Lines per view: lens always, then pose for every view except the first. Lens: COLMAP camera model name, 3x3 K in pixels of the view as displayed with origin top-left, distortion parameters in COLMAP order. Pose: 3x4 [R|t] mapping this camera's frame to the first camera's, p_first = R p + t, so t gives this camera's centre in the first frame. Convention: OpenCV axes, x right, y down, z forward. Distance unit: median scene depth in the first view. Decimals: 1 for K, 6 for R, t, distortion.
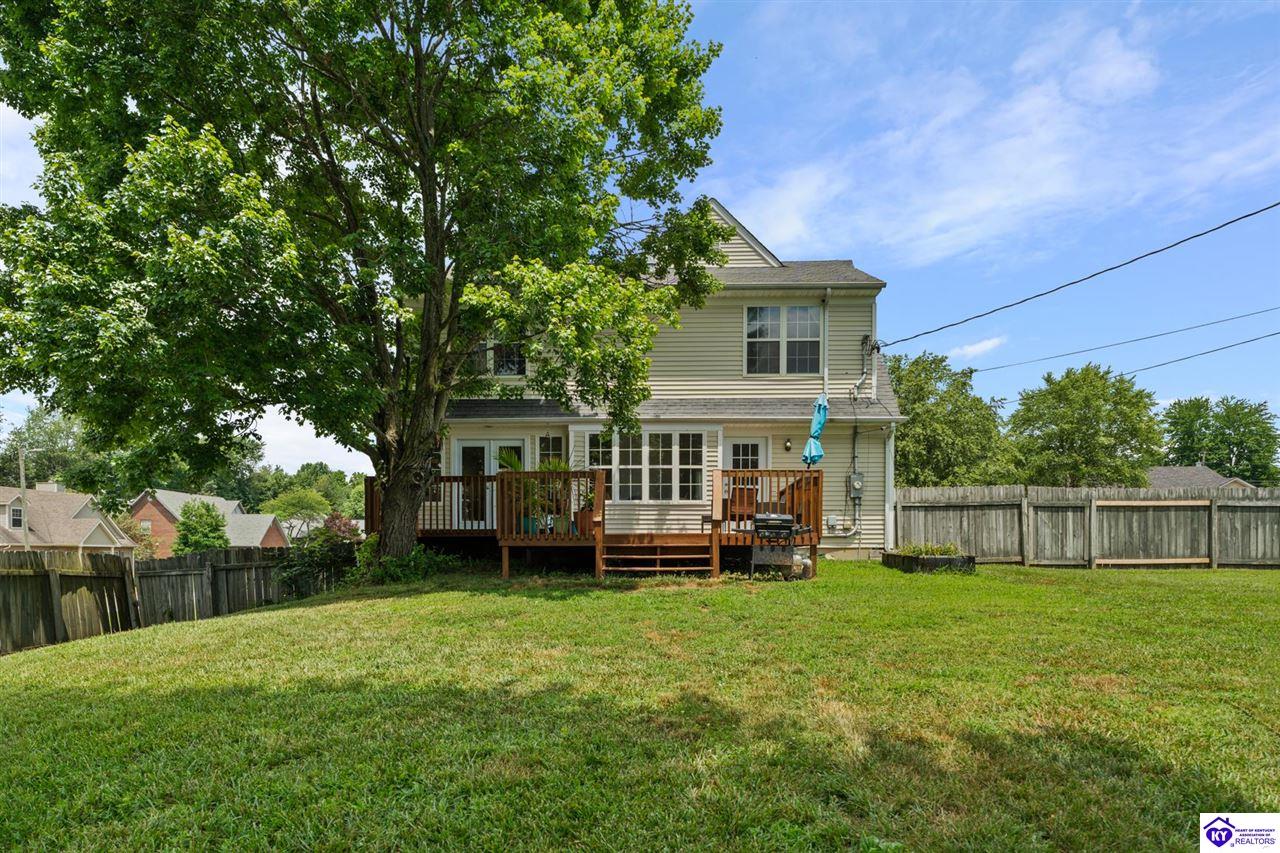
lens RADIAL K [[883.8, 0, 627.1], [0, 883.8, 462.3], [0, 0, 1]] dist [0.006306, 0.001522]
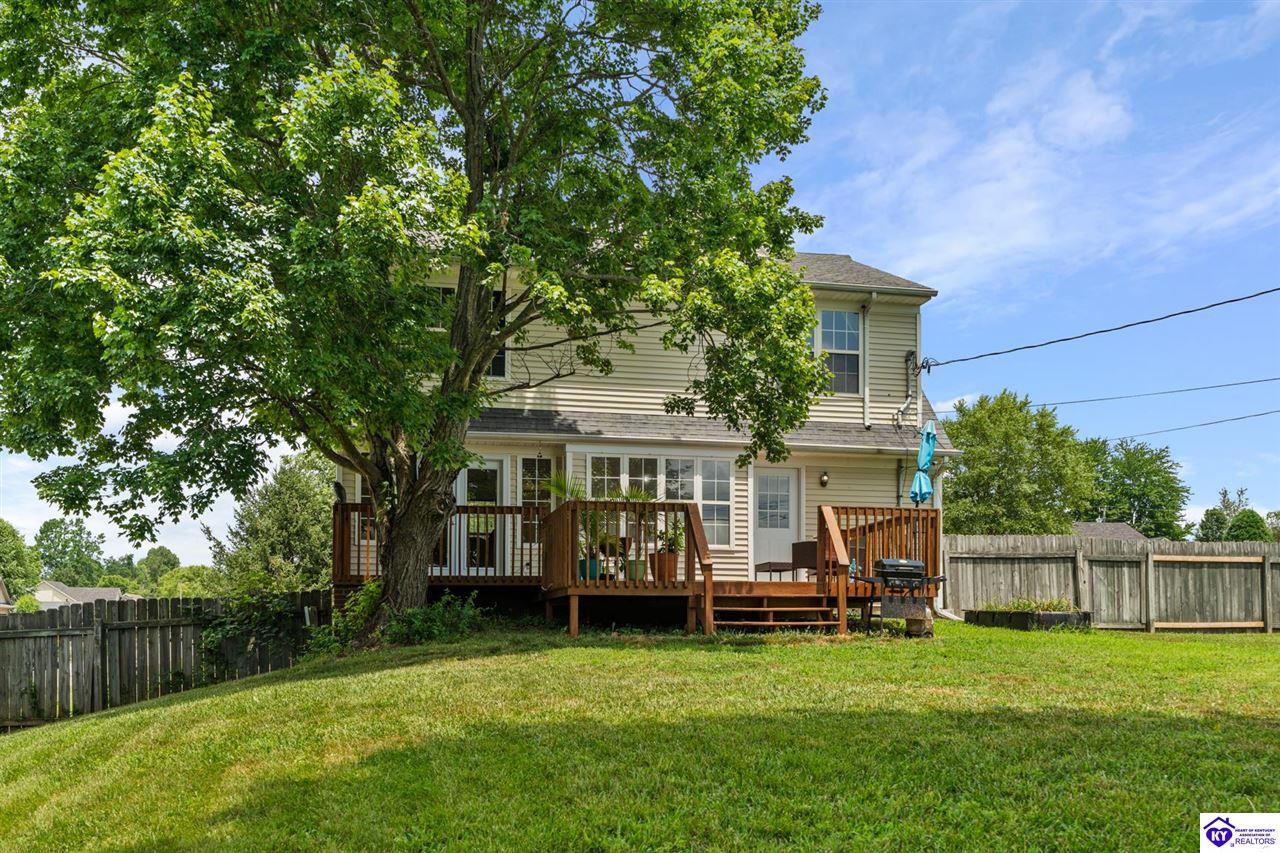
lens RADIAL K [[1276.9, 0, 638.1], [0, 1276.9, 429.0], [0, 0, 1]] dist [0.024483, 0.000000]
pose [[0.964805, 0.042857, 0.259452, -0.293583], [-0.027642, 0.997693, -0.062010, 0.012065], [-0.261511, 0.052656, 0.963763, -0.093925]]
